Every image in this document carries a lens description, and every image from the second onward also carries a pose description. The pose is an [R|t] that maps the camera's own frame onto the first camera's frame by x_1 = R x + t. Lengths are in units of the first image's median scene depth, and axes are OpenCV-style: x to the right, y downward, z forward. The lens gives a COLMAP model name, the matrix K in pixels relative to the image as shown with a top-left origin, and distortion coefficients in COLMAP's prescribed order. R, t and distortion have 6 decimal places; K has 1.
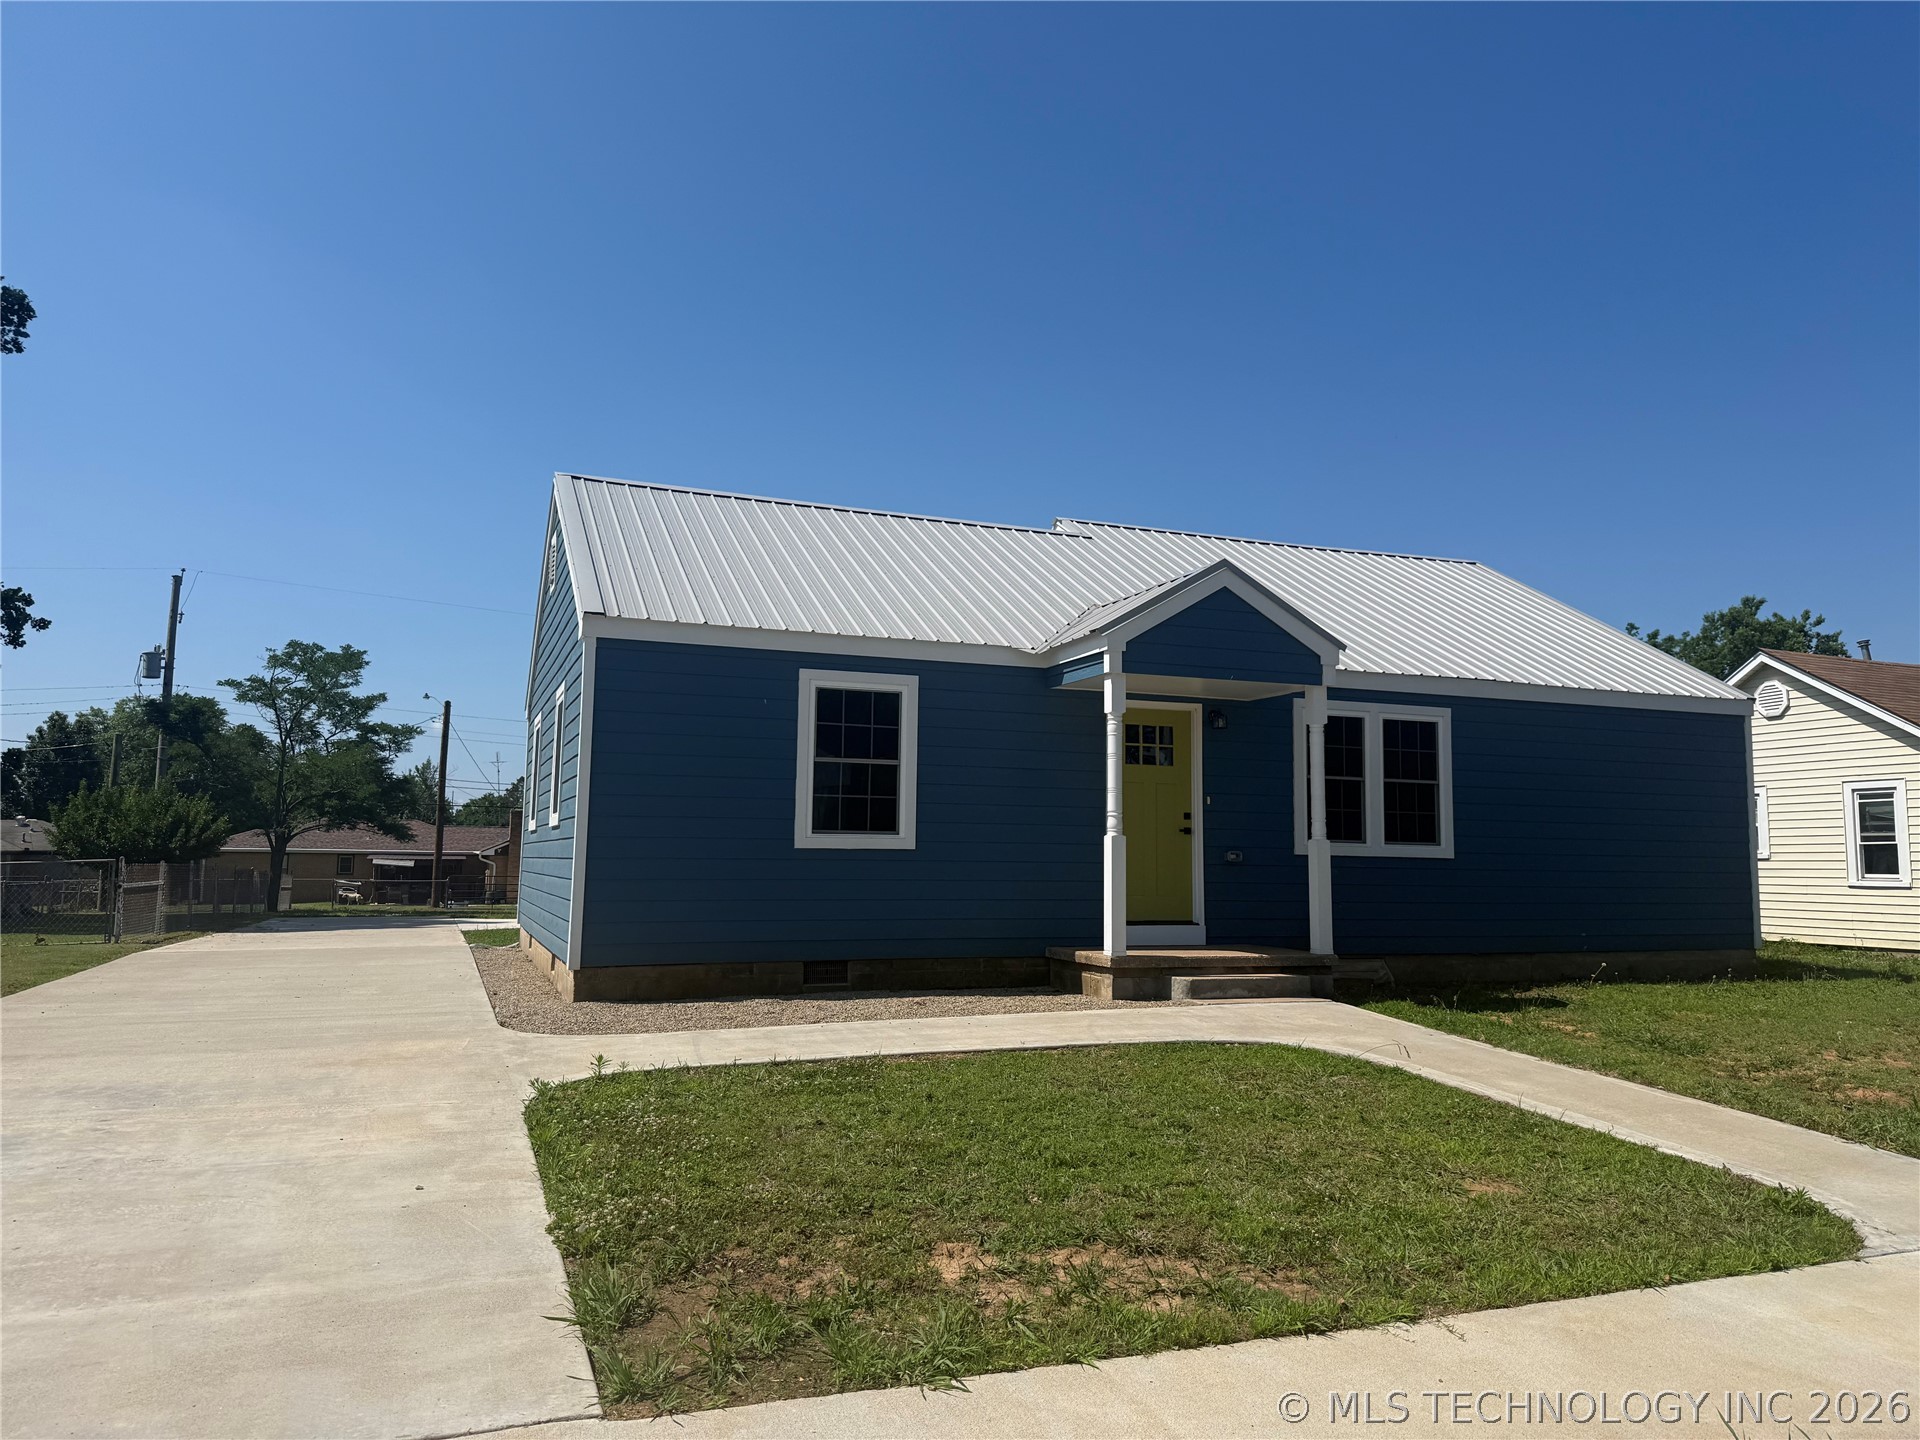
lens RADIAL K [[1345.9, 0, 951.5], [0, 1345.9, 702.4], [0, 0, 1]] dist [0.059112, -0.048232]
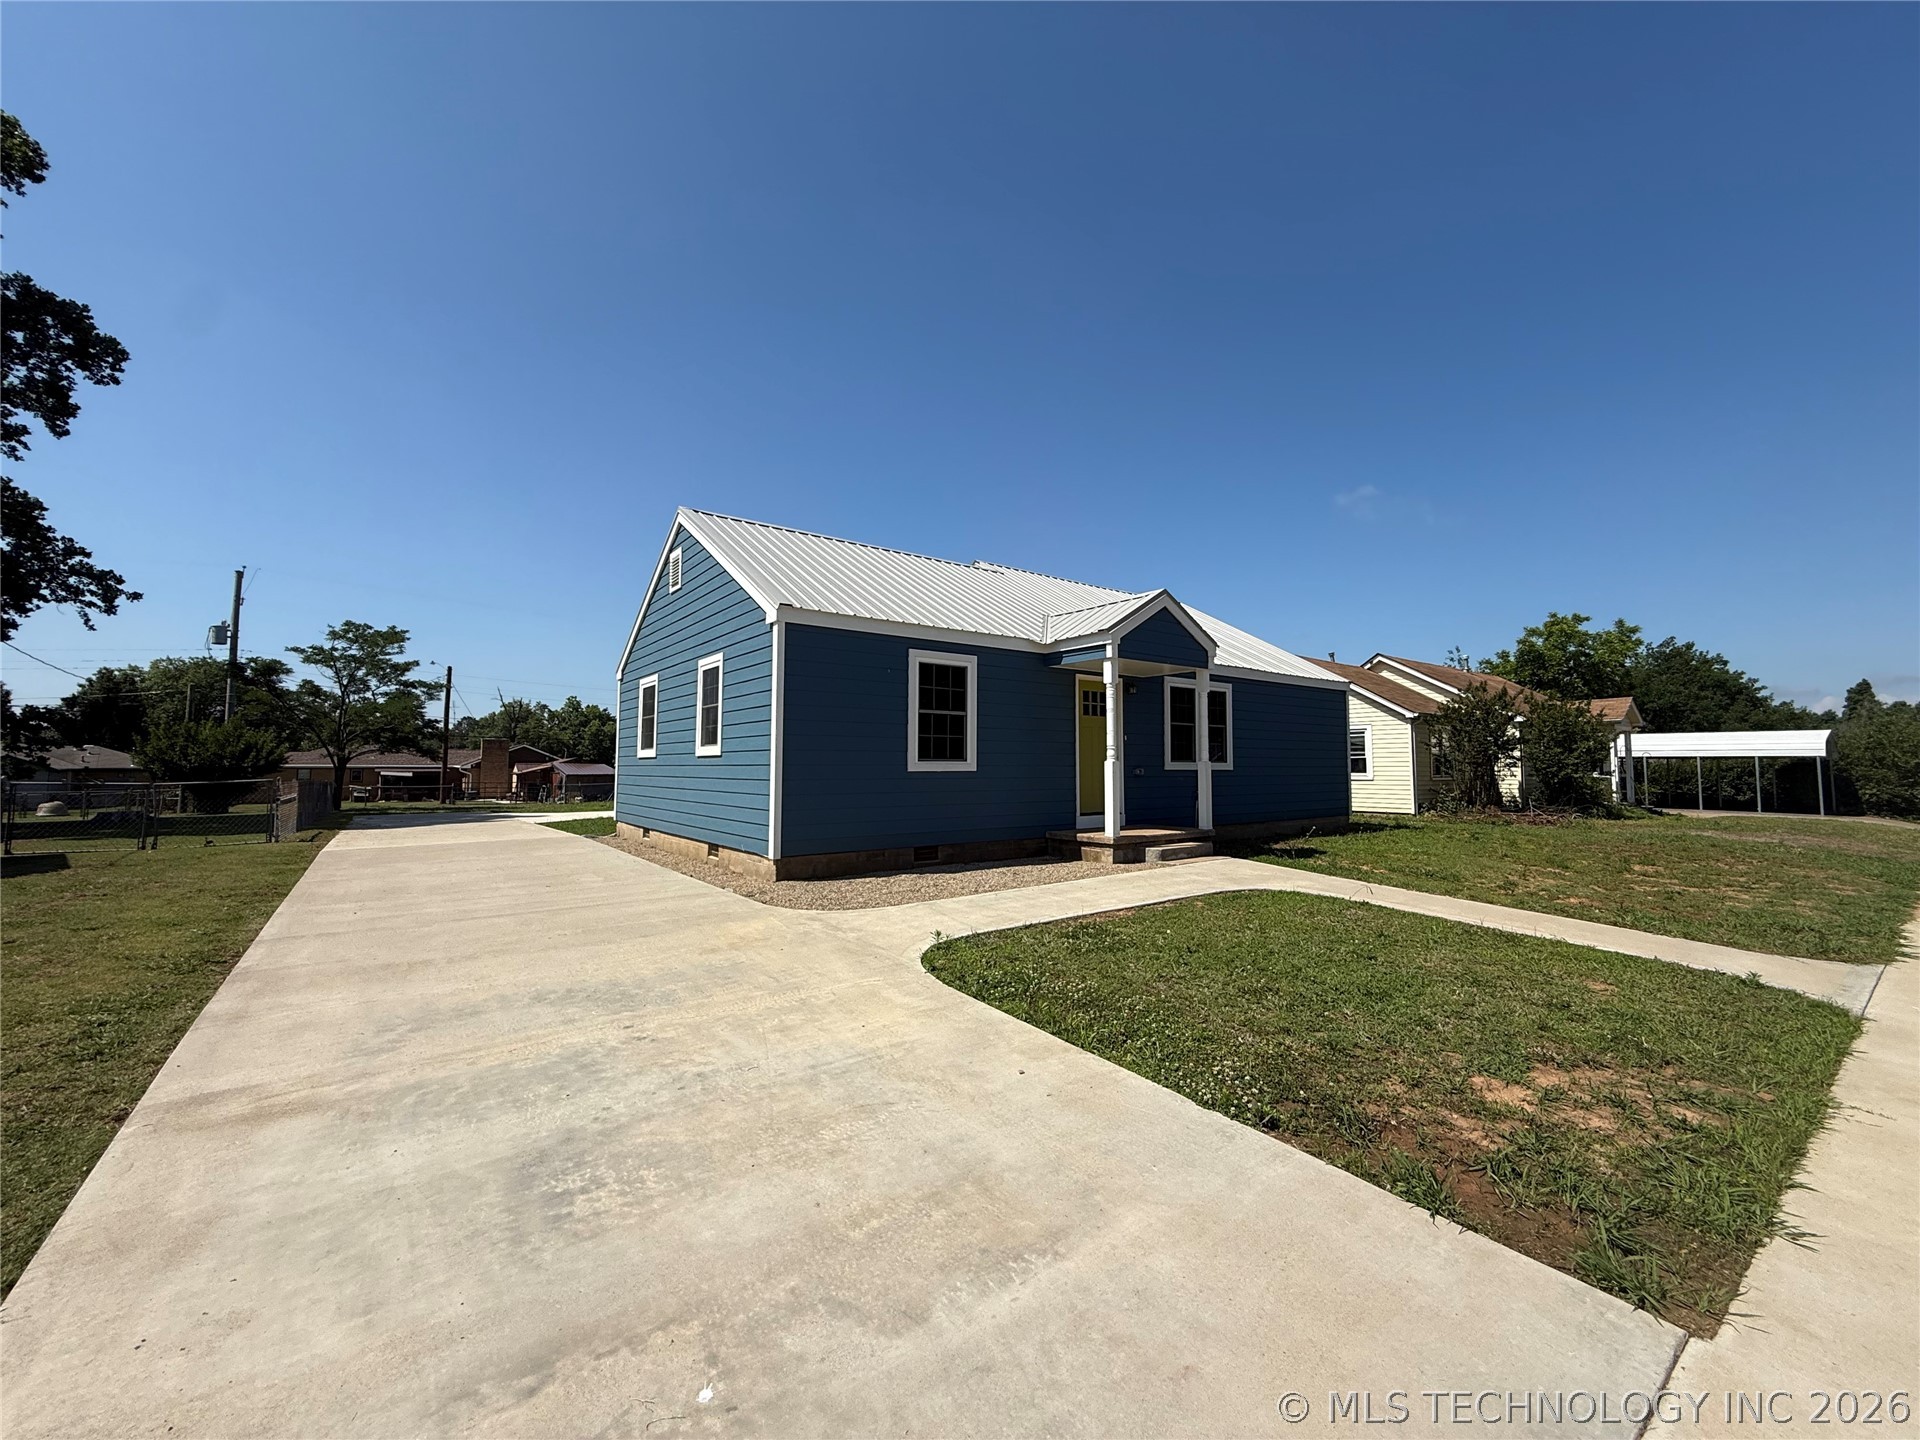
lens RADIAL K [[763.6, 0, 948.6], [0, 763.6, 736.4], [0, 0, 1]] dist [-0.001257, 0.000383]
pose [[0.962590, 0.000720, 0.270960, -0.265682], [-0.021515, 0.997042, 0.073783, 0.006877], [-0.270105, -0.076853, 0.959759, 0.169006]]
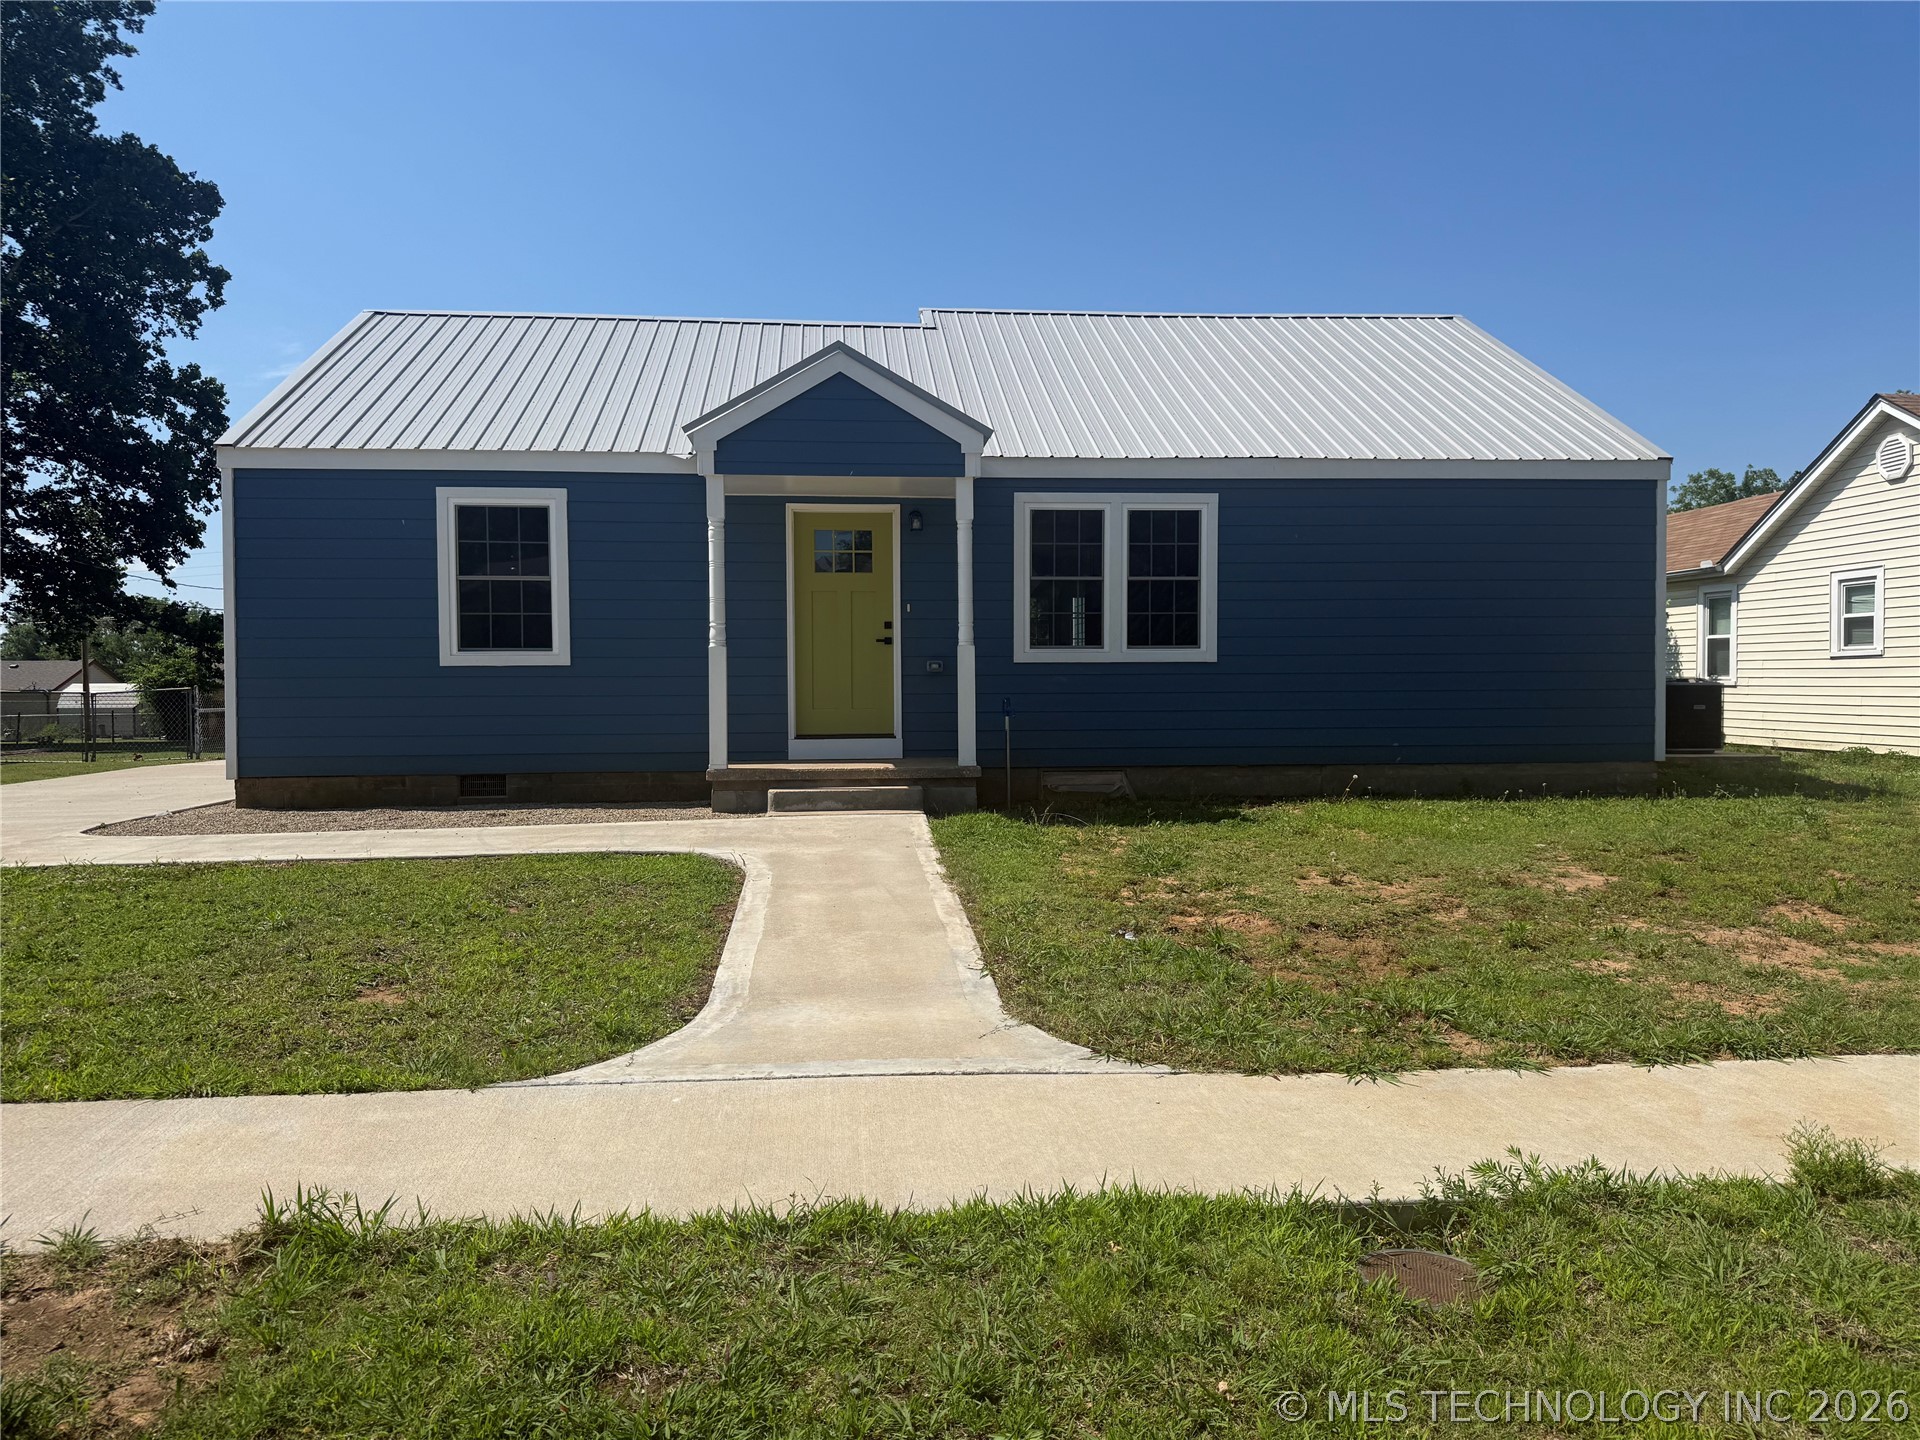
lens RADIAL K [[1345.9, 0, 964.6], [0, 1345.9, 737.2], [0, 0, 1]] dist [0.059112, -0.048232]
pose [[0.963779, -0.006647, -0.266619, 0.479750], [0.047852, 0.987777, 0.148348, 0.024486], [0.262374, -0.155733, 0.952317, 0.100877]]
